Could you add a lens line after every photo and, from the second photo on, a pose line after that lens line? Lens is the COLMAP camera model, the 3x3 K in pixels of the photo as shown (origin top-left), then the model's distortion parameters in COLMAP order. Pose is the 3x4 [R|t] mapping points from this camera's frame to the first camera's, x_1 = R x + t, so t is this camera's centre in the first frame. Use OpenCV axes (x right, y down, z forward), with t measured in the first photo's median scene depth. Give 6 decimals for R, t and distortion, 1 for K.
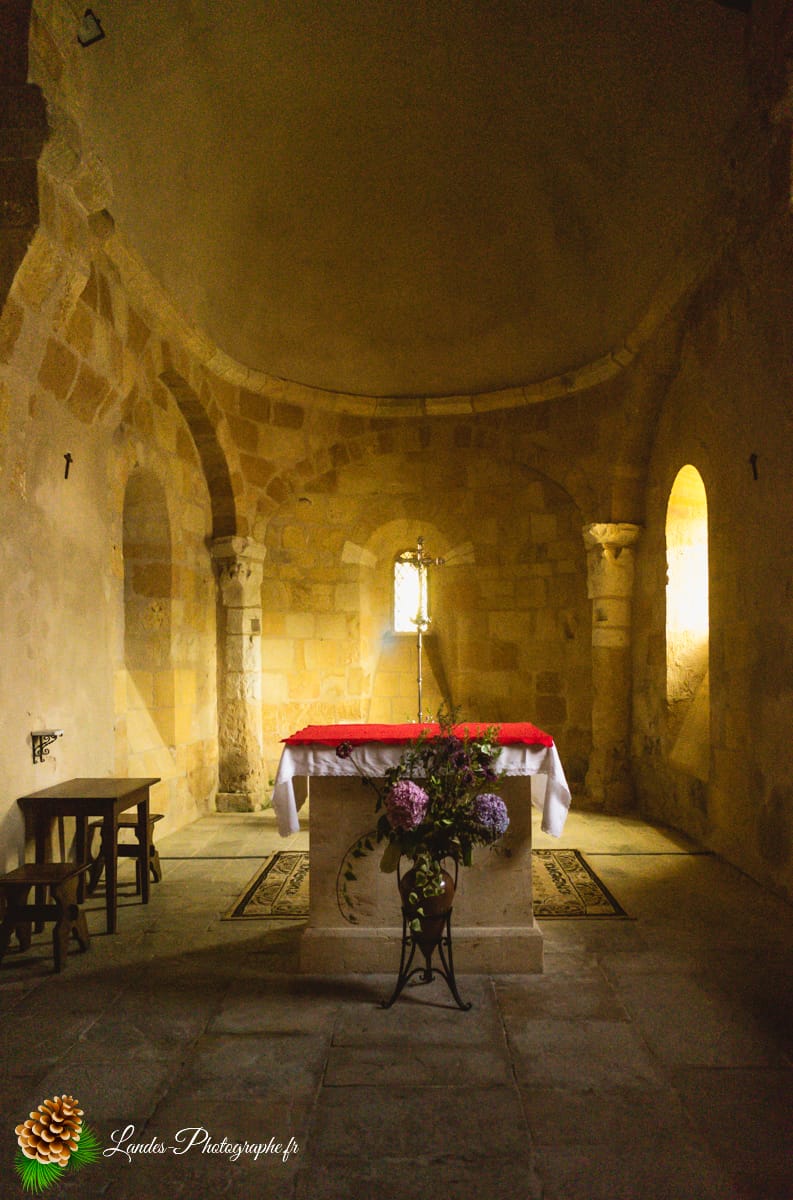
lens RADIAL K [[832.4, 0, 402.9], [0, 832.4, 618.7], [0, 0, 1]] dist [0.037558, 0.001219]
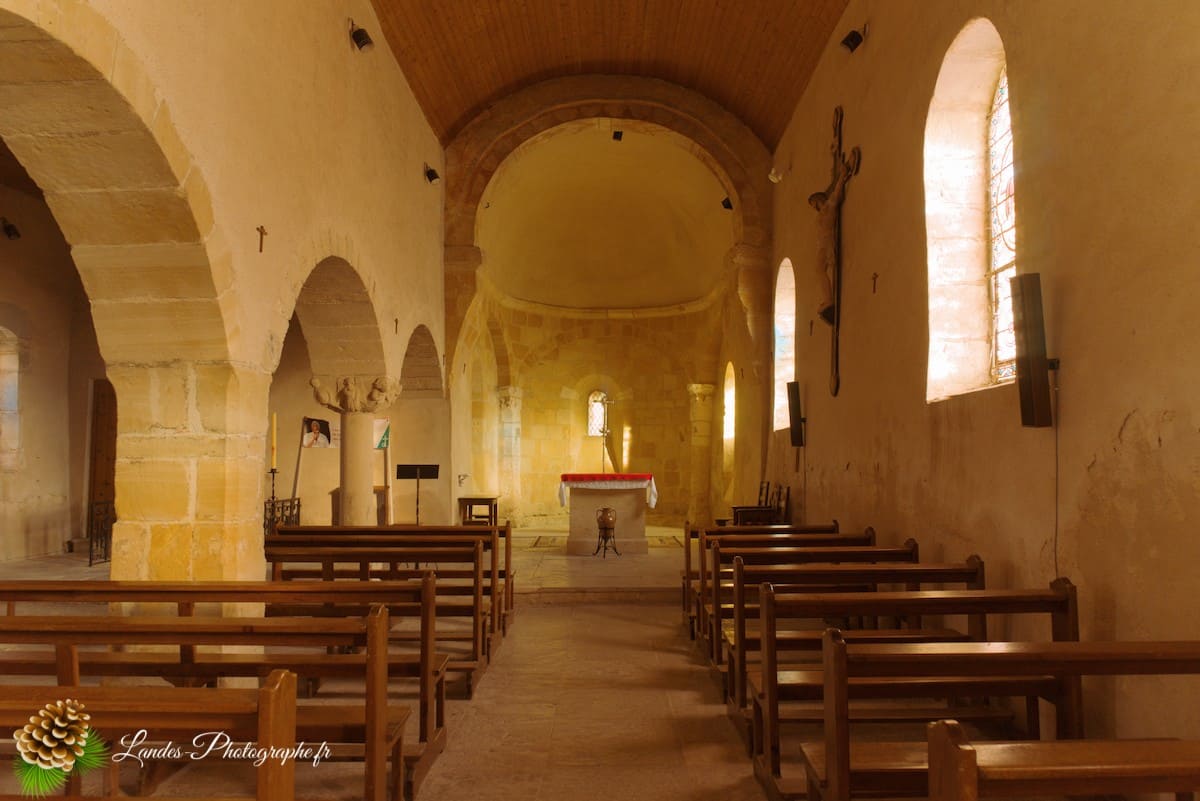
lens RADIAL K [[814.0, 0, 601.9], [0, 814.0, 397.5], [0, 0, 1]] dist [0.003065, 0.004293]
pose [[0.999312, 0.016560, 0.033177, -0.045758], [-0.015734, 0.999564, -0.024980, -0.026529], [-0.033576, 0.024441, 0.999137, -0.851808]]
